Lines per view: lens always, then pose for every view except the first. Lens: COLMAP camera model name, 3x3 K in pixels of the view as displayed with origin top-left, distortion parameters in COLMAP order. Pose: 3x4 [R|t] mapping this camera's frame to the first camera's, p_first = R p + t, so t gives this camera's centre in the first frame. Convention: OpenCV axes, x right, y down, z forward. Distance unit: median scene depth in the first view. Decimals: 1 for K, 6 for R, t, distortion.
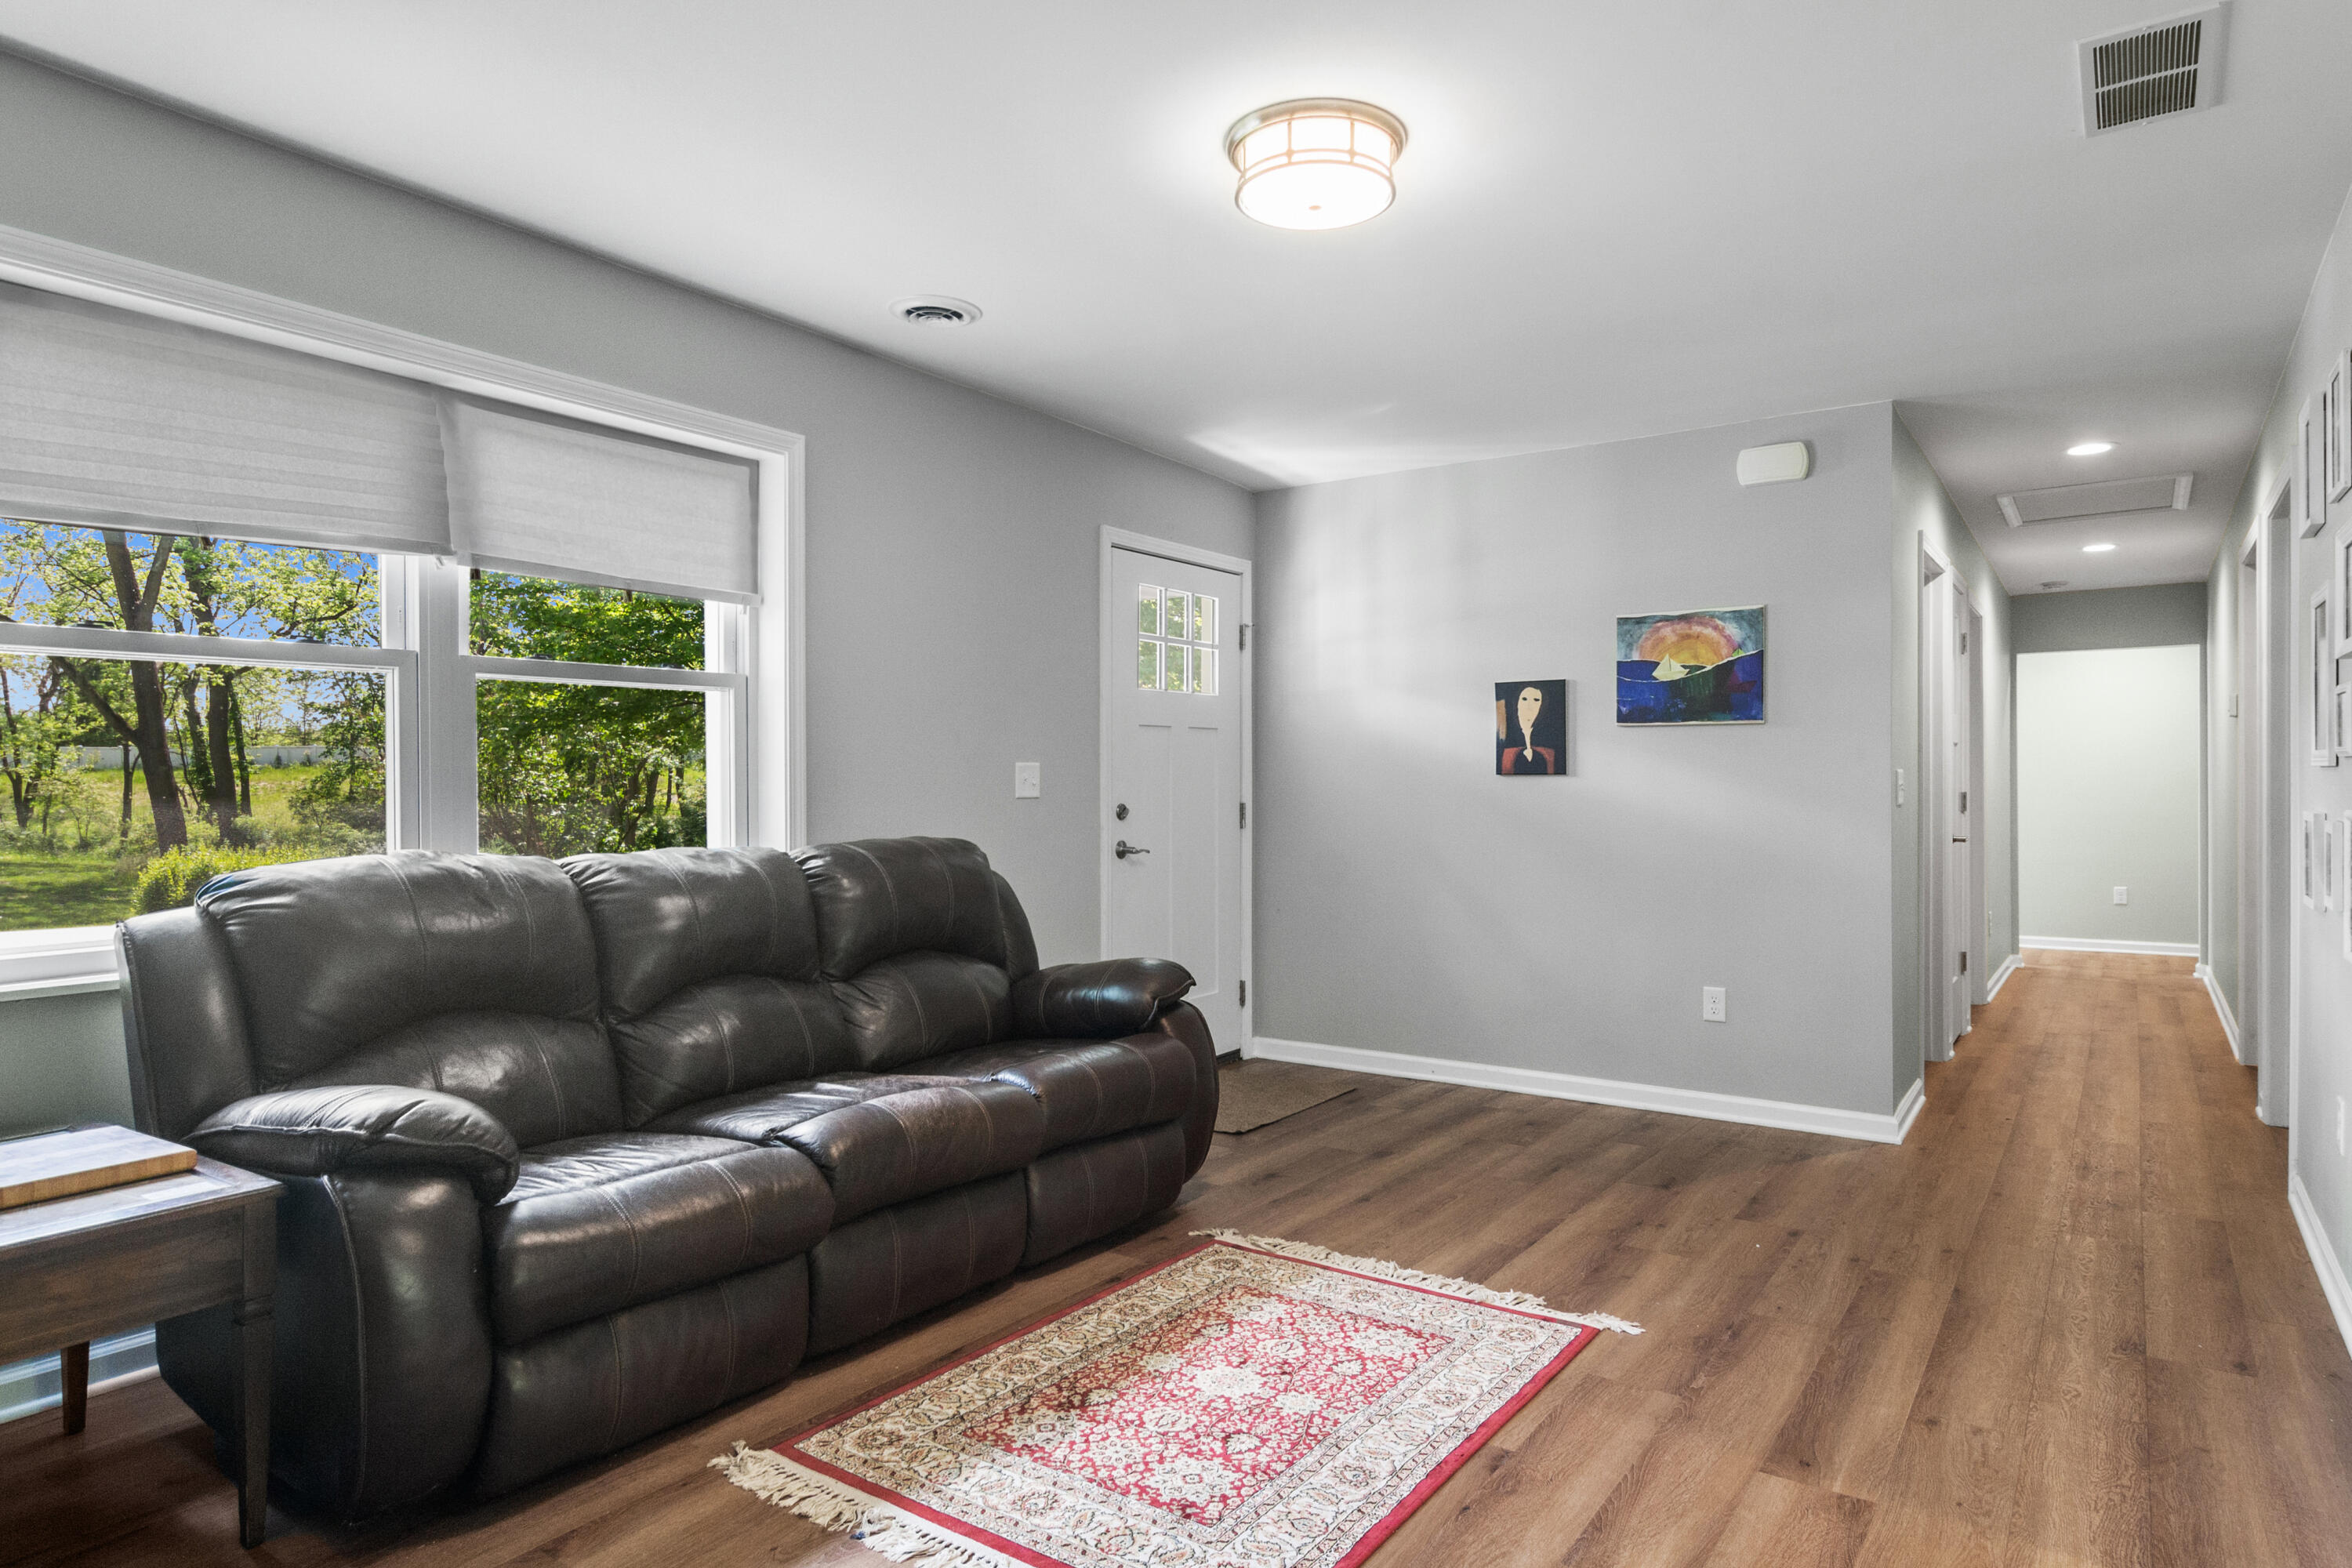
lens RADIAL K [[1371.3, 0, 1176.0], [0, 1371.3, 784.0], [0, 0, 1]] dist [-0.005440, -0.001916]
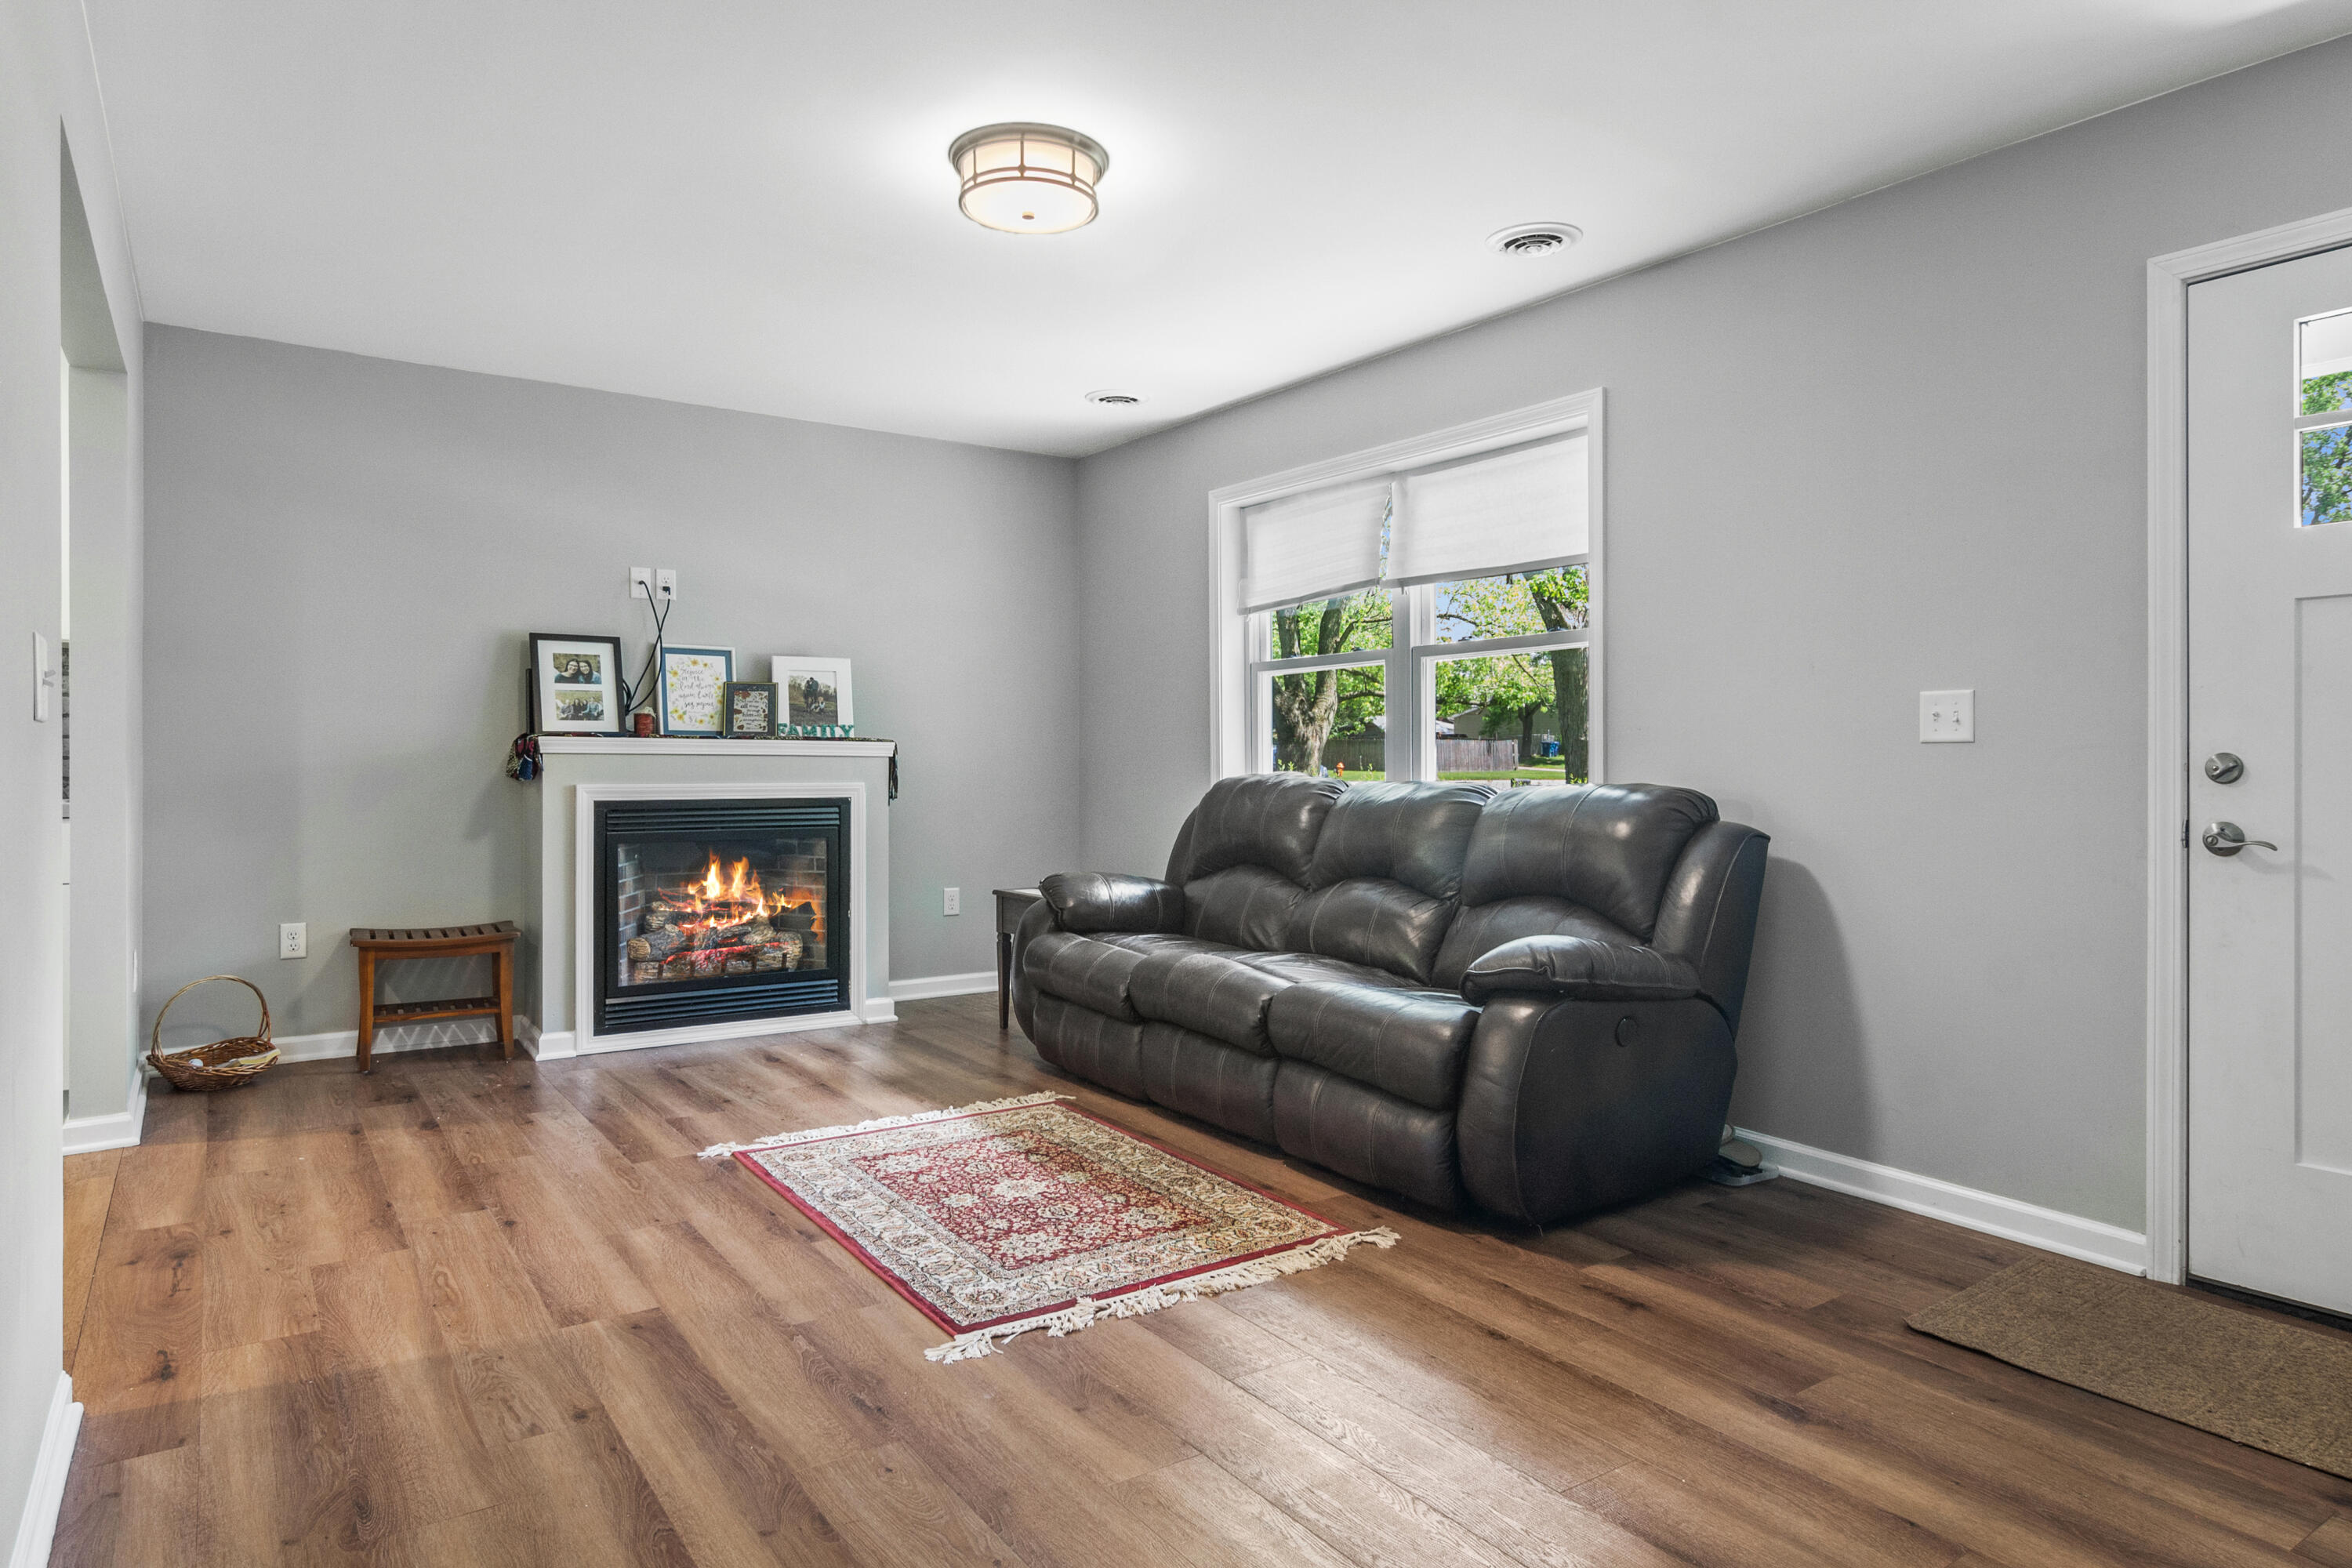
lens RADIAL K [[1369.9, 0, 1172.6], [0, 1369.9, 758.6], [0, 0, 1]] dist [-0.000511, -0.000663]
pose [[-0.345500, 0.000094, -0.938419, 1.137930], [-0.003846, 0.999991, 0.001516, 0.032600], [0.938411, 0.004133, -0.345497, 1.510637]]
